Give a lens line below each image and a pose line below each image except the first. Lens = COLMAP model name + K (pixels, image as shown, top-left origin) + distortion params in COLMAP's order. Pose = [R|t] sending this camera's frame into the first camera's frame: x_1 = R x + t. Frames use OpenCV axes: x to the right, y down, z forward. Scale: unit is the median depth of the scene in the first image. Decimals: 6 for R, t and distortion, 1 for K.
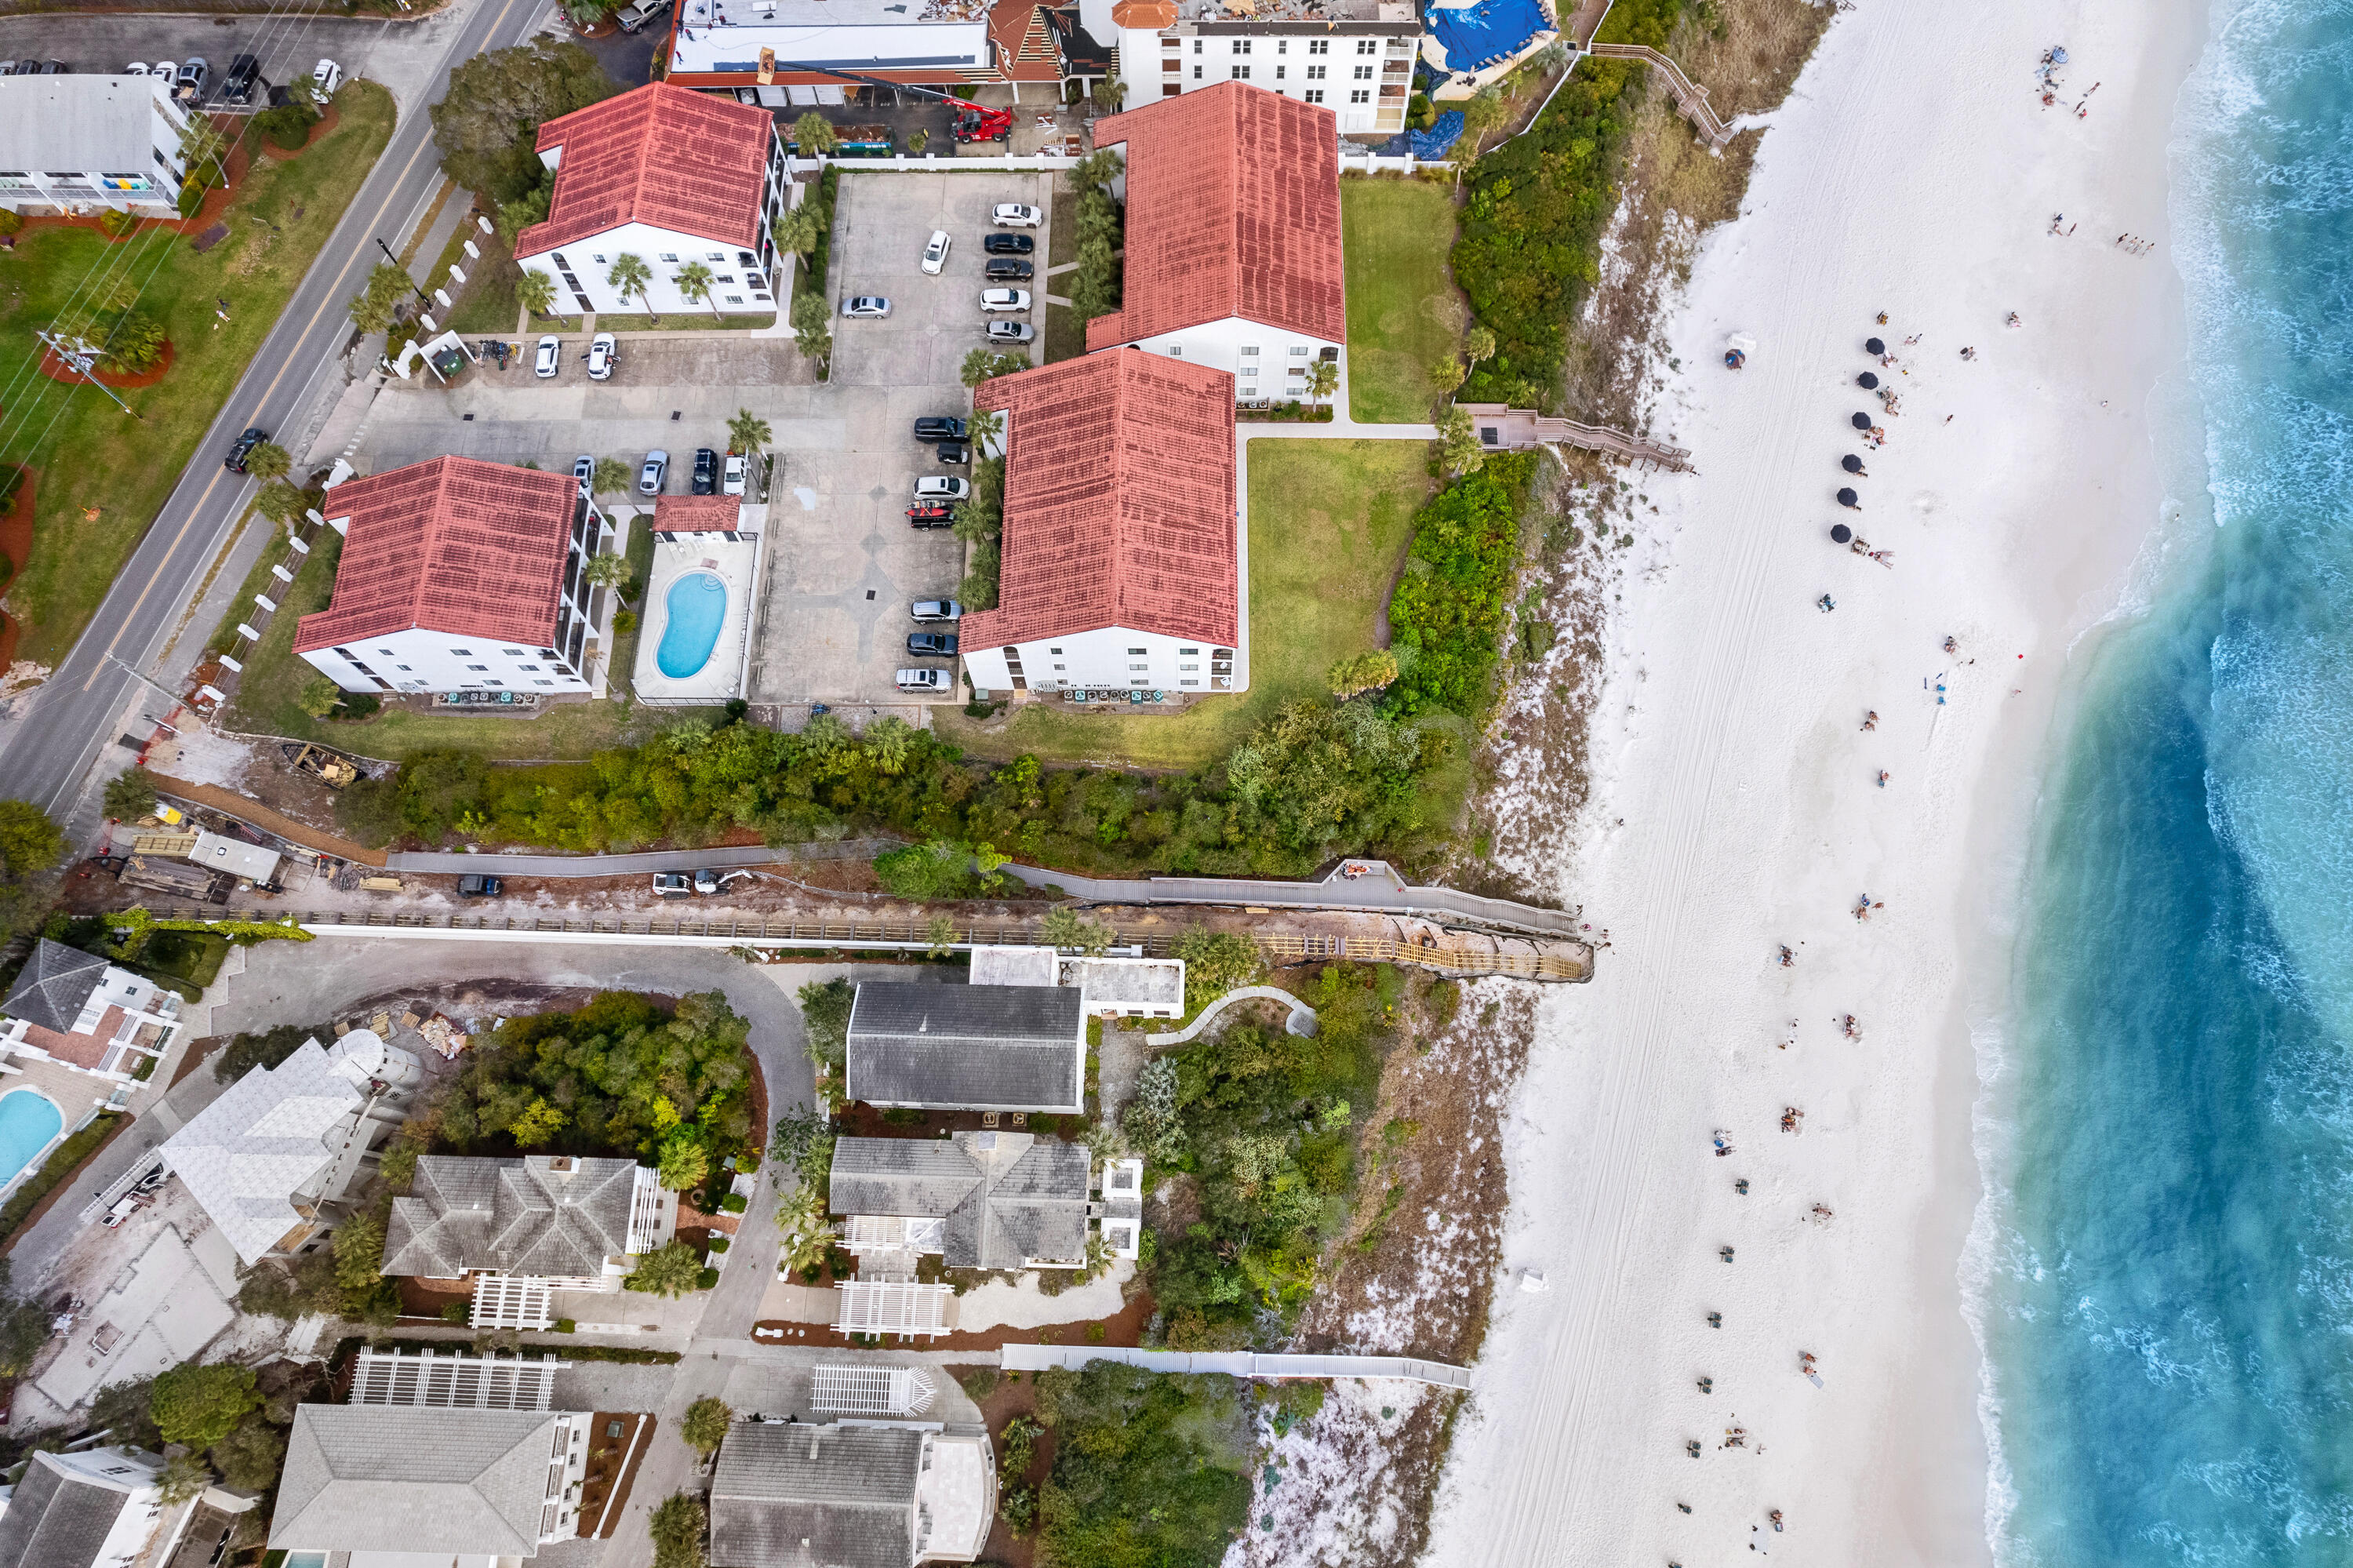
lens RADIAL K [[1535.9, 0, 1176.5], [0, 1535.9, 784.0], [0, 0, 1]] dist [-0.083788, 0.080124]
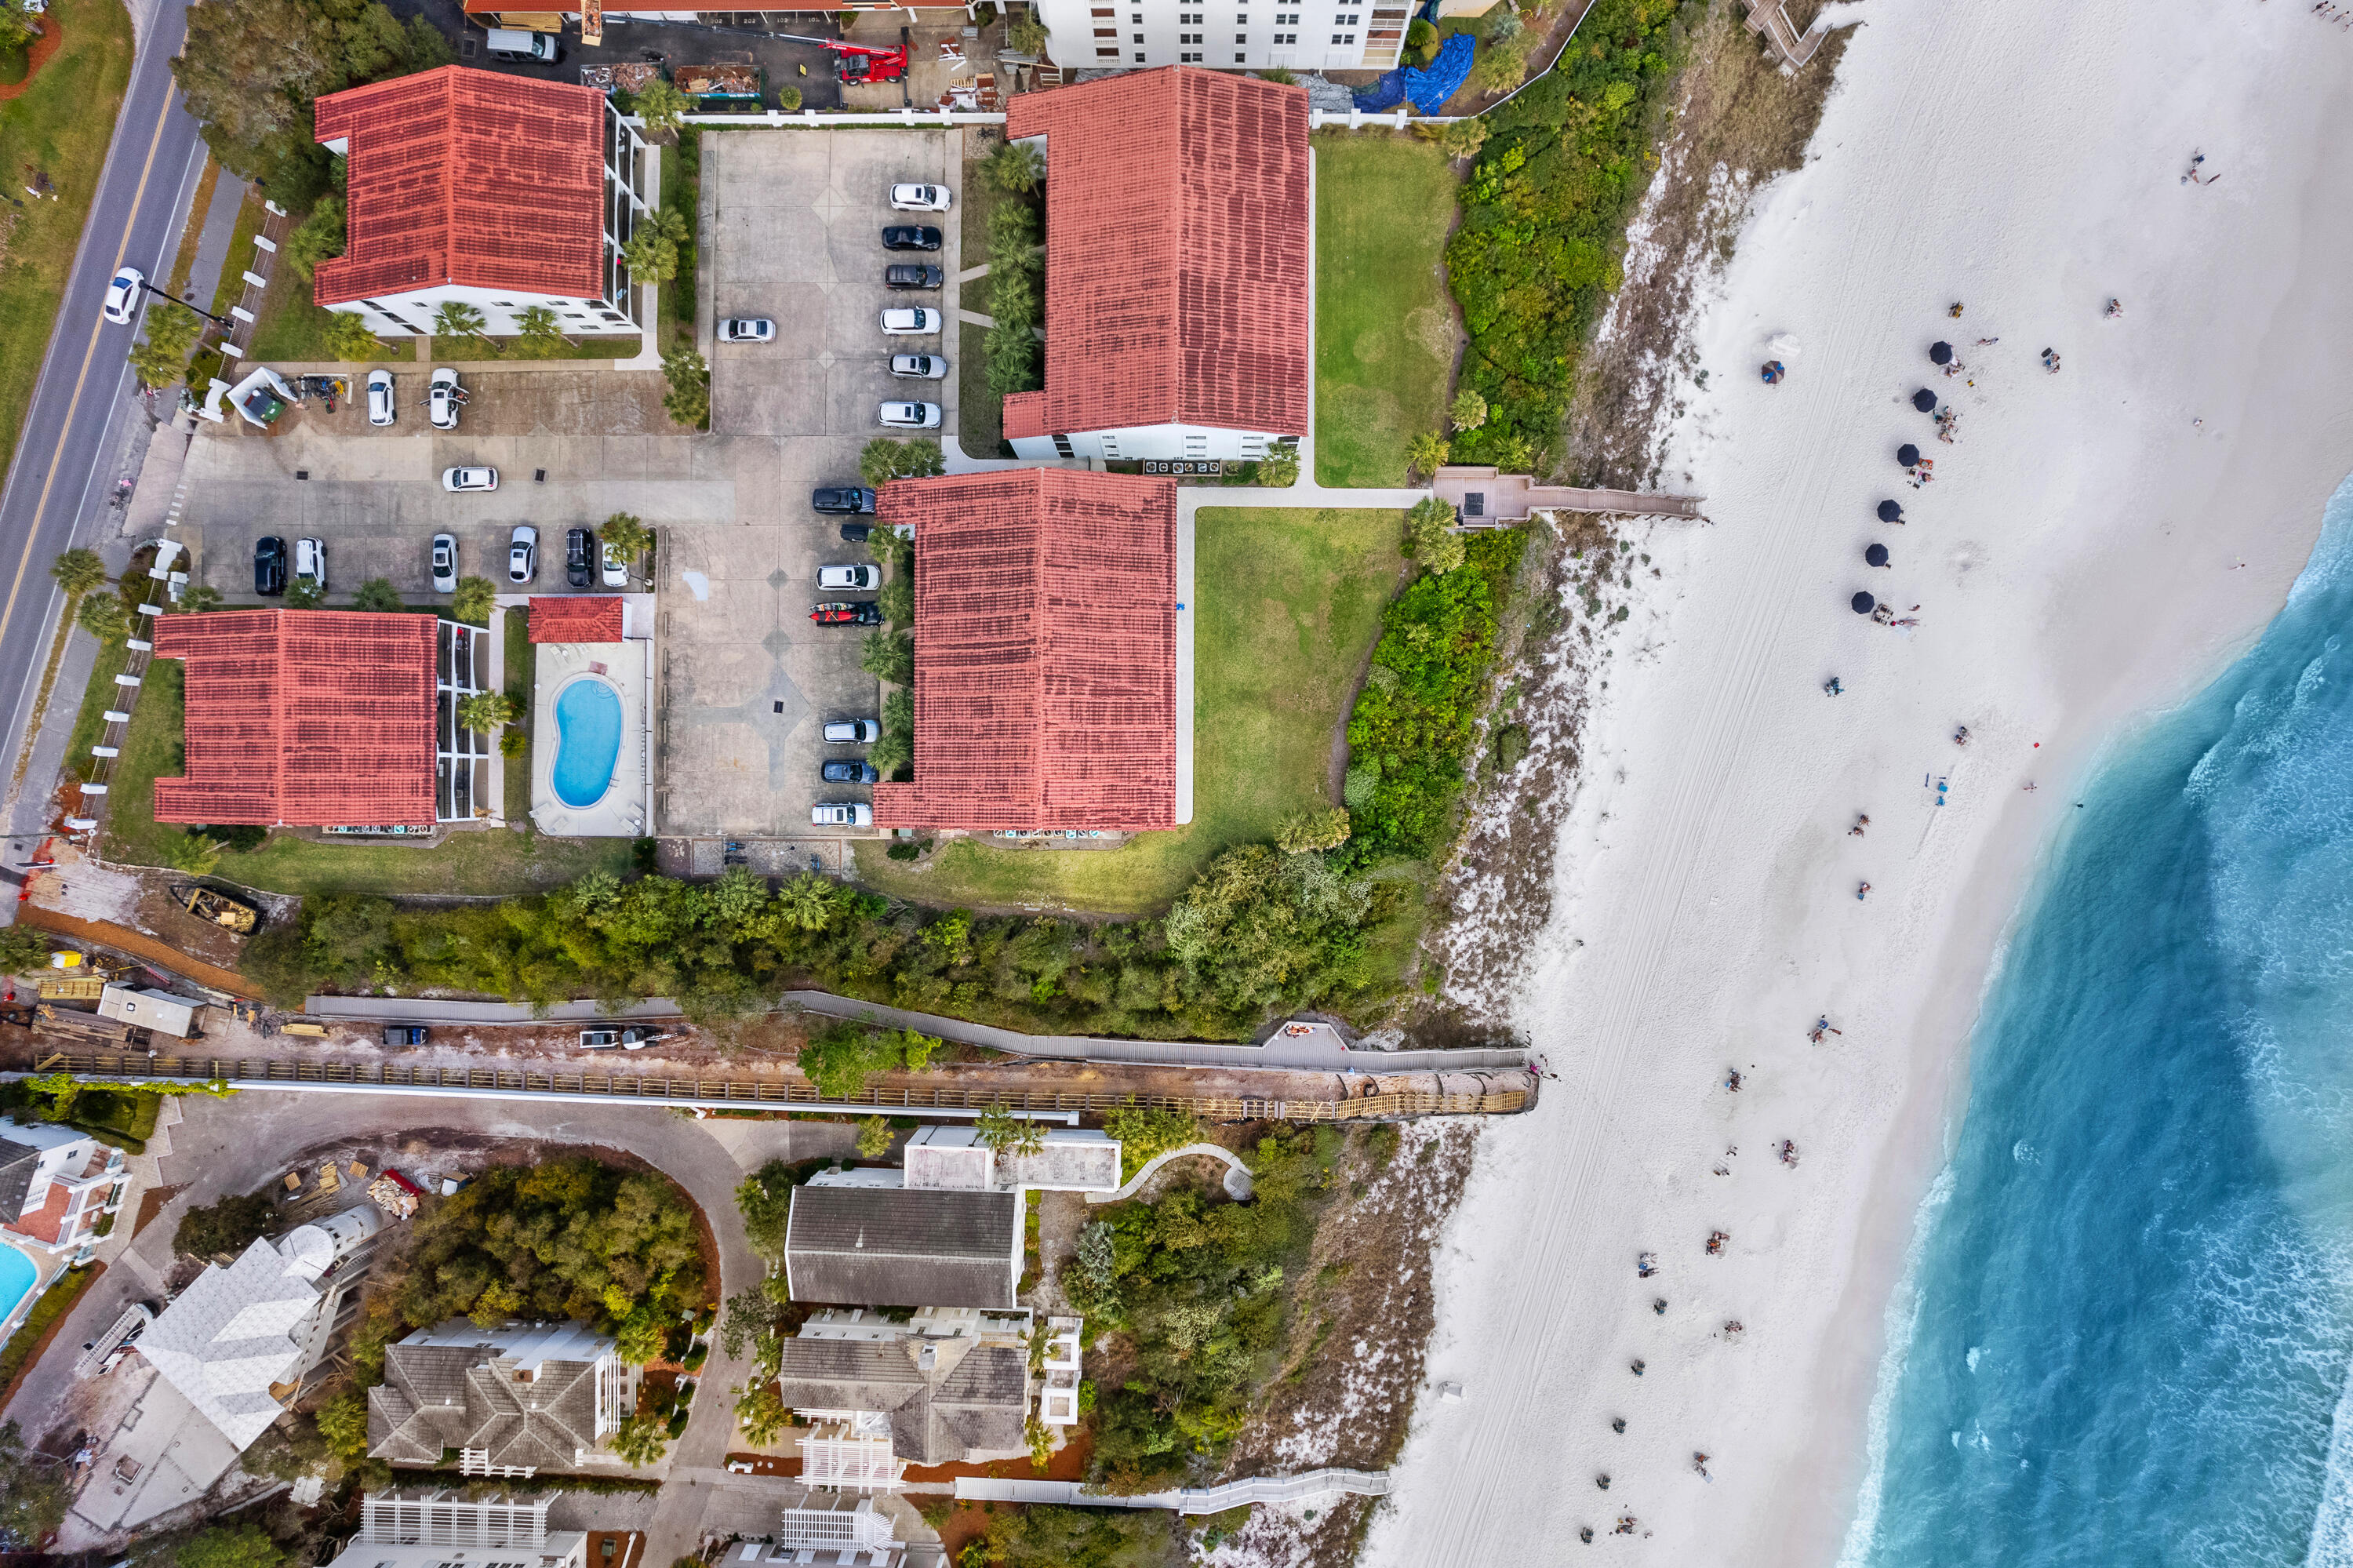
lens RADIAL K [[1535.9, 0, 1176.5], [0, 1535.9, 784.0], [0, 0, 1]] dist [-0.083788, 0.080124]
pose [[0.999993, -0.000476, -0.003614, 0.041694], [0.001700, 0.937892, 0.346924, -0.411593], [0.003224, -0.346928, 0.937886, 0.137934]]
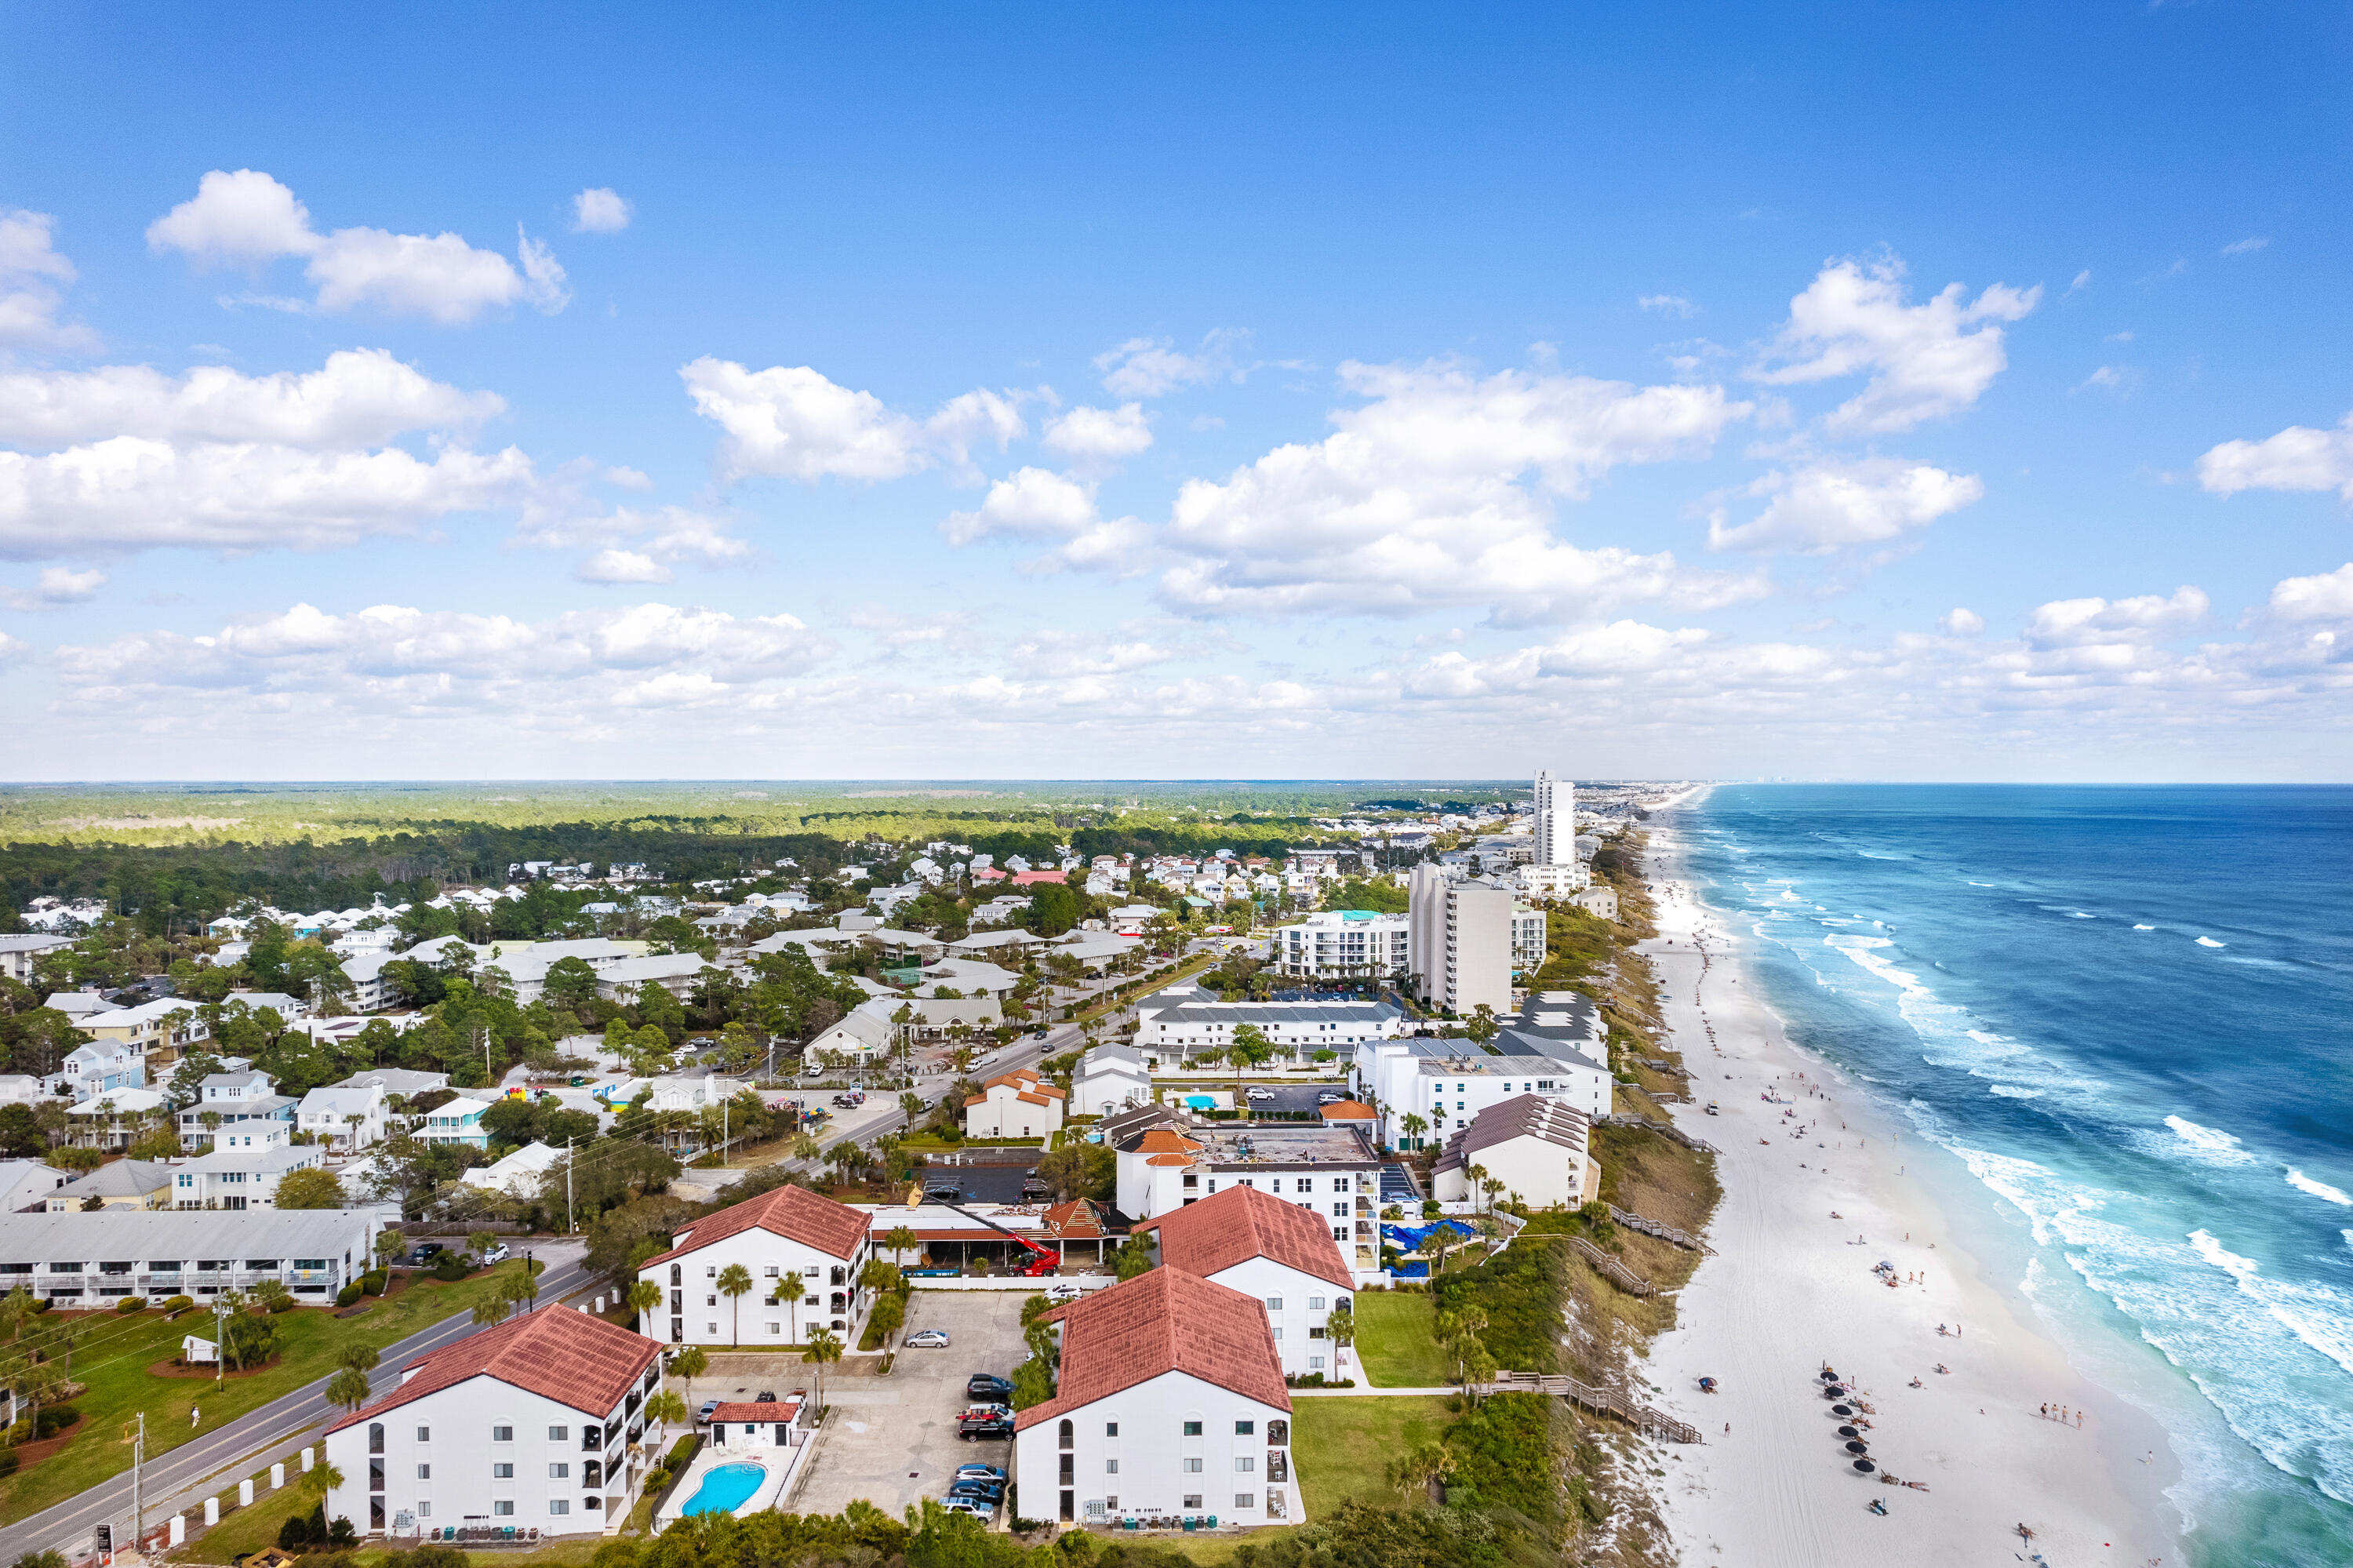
lens RADIAL K [[1535.9, 0, 1176.5], [0, 1535.9, 784.0], [0, 0, 1]] dist [-0.083788, 0.080124]
pose [[0.999166, 0.010602, 0.039441, -0.076739], [0.033675, 0.332548, -0.942485, 0.681007], [-0.023109, 0.943027, 0.331914, 0.261708]]
